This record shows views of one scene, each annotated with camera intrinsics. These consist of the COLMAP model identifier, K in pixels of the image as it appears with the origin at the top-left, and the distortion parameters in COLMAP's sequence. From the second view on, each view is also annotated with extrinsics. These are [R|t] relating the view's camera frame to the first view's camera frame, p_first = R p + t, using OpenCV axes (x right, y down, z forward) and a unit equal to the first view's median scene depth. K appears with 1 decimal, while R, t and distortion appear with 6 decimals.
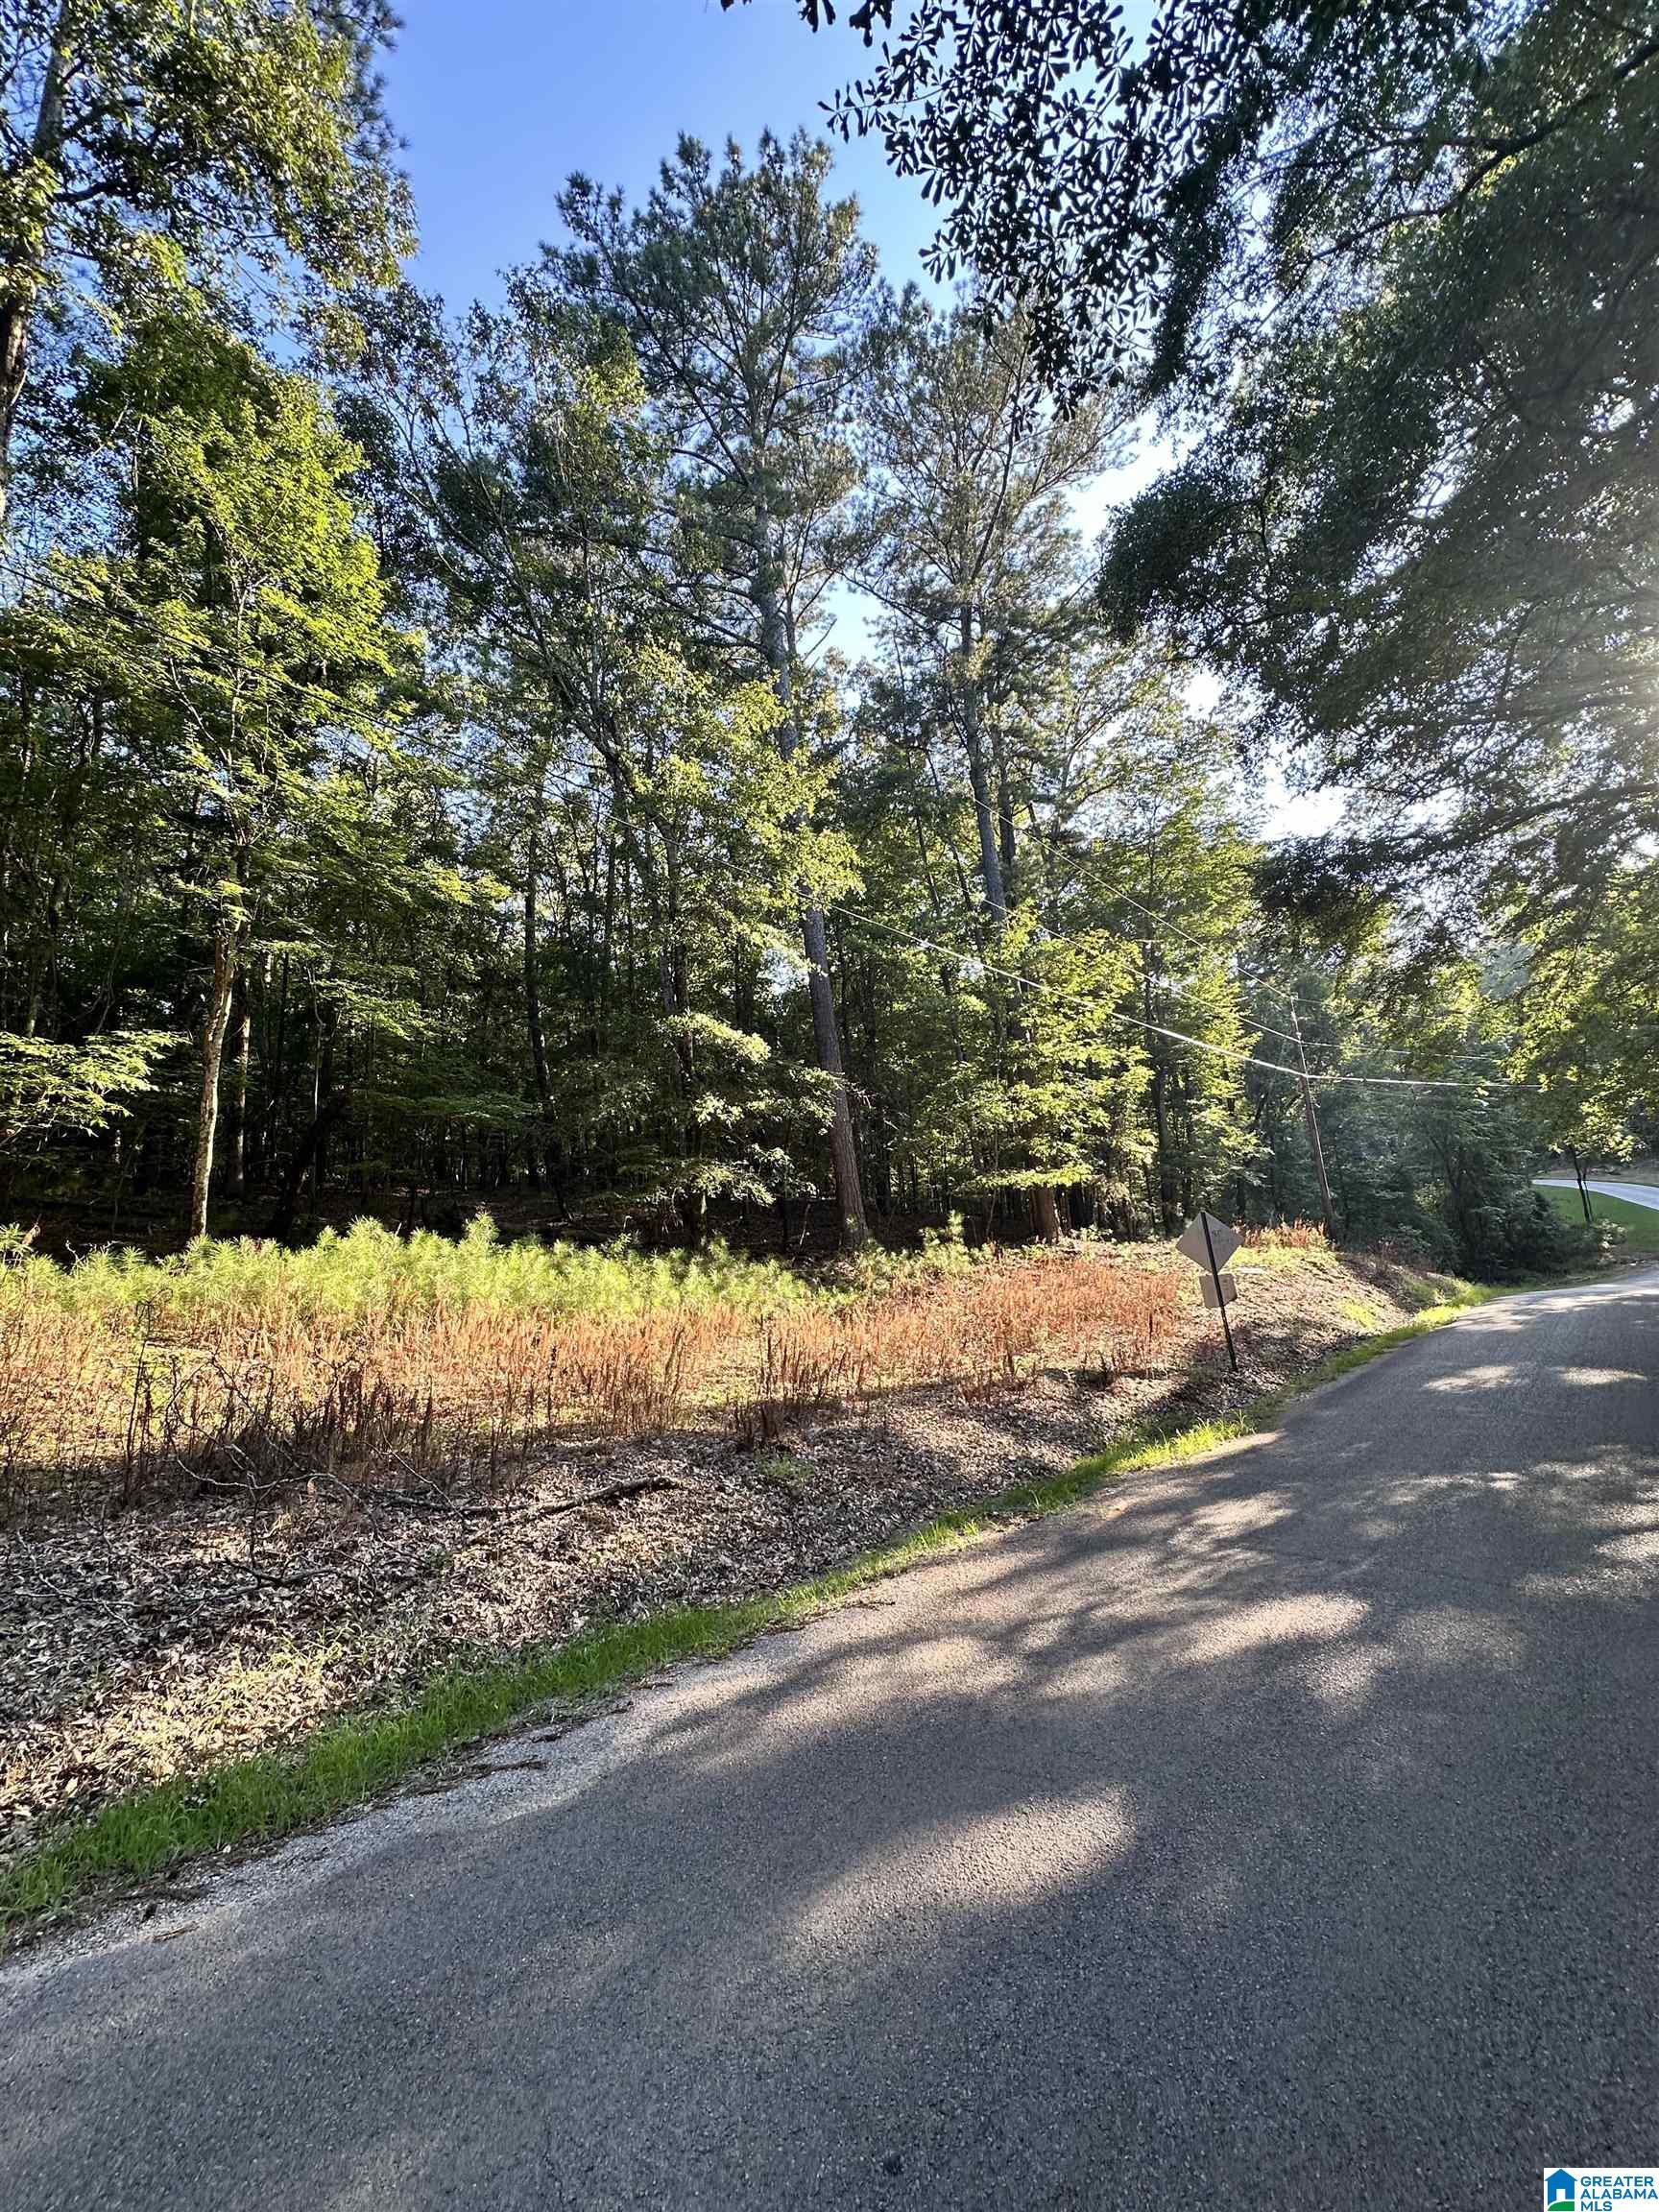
lens RADIAL K [[878.6, 0, 825.9], [0, 878.6, 1102.9], [0, 0, 1]] dist [-0.000193, -0.000192]
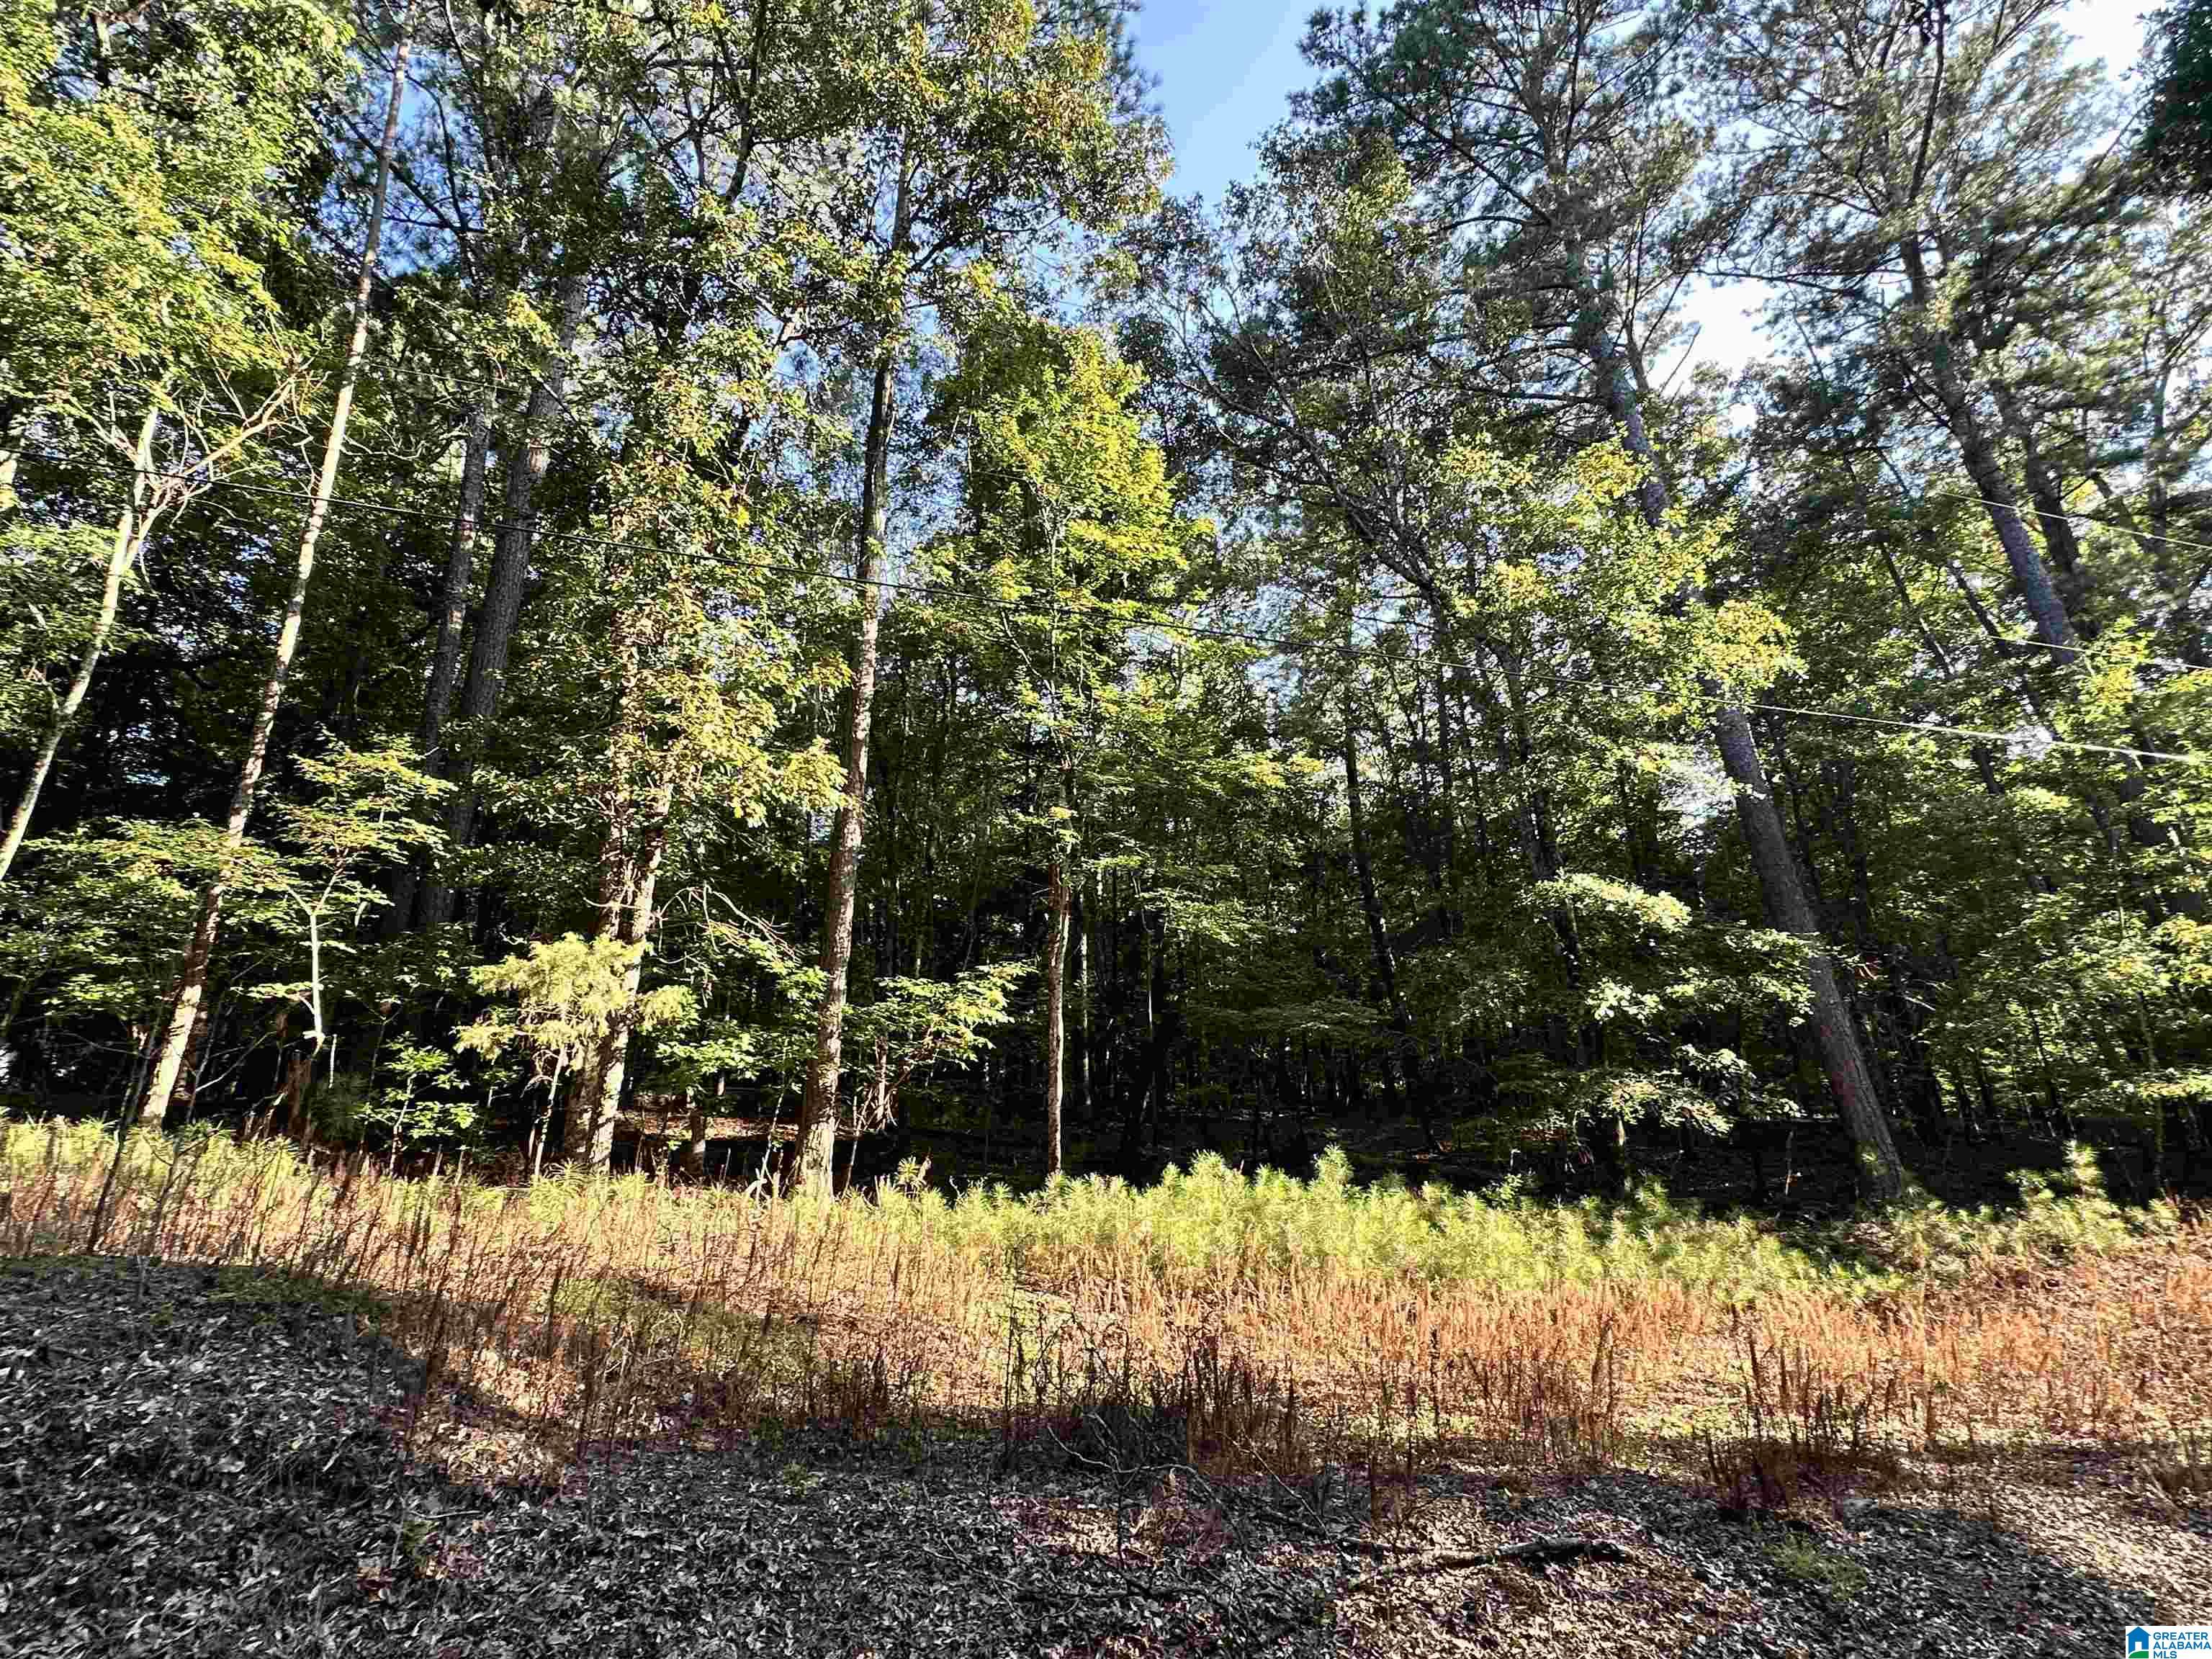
lens RADIAL K [[1081.6, 0, 1103.5], [0, 1081.6, 827.6], [0, 0, 1]] dist [-0.005505, 0.001139]
pose [[0.839256, -0.147397, -0.523377, 0.006301], [0.065883, 0.983031, -0.171202, -0.008207], [0.539730, 0.109201, 0.834726, -0.004475]]
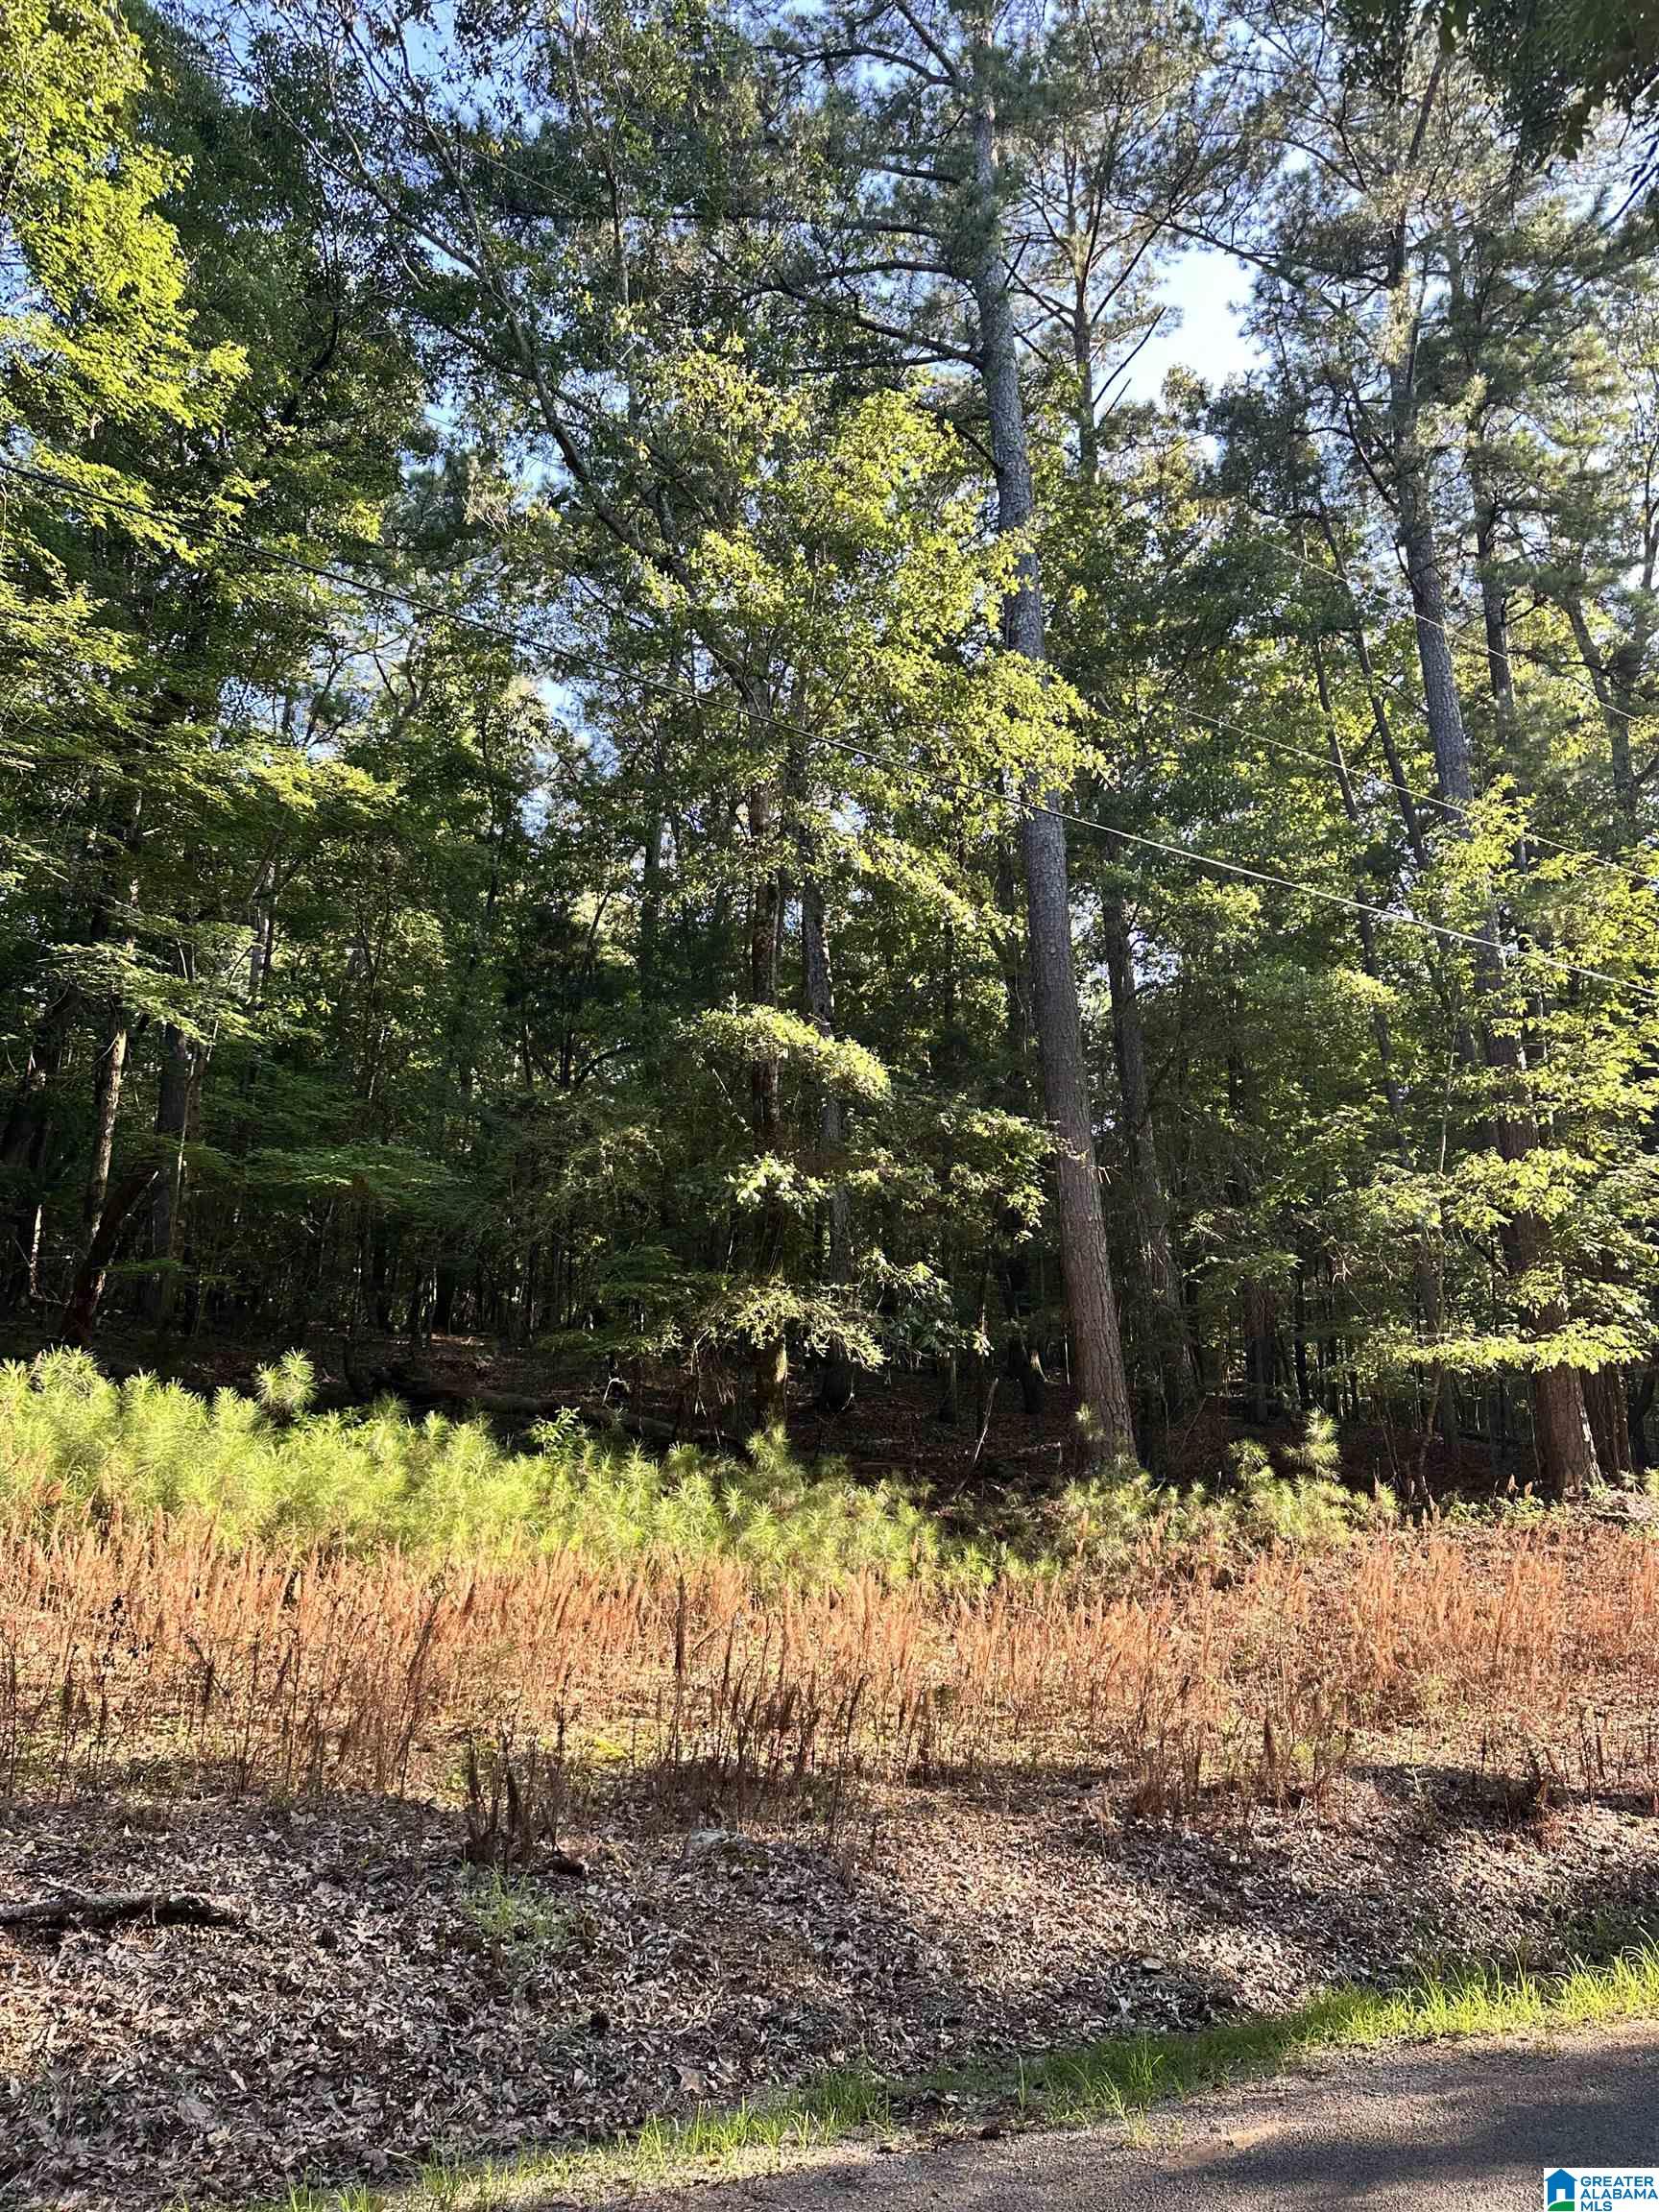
lens RADIAL K [[1548.0, 0, 831.1], [0, 1548.0, 1094.3], [0, 0, 1]] dist [0.049691, -0.060440]
pose [[0.961475, -0.003375, -0.274870, 0.158976], [-0.018621, 0.996828, -0.077373, 0.026035], [0.274260, 0.079510, 0.958363, 0.114029]]
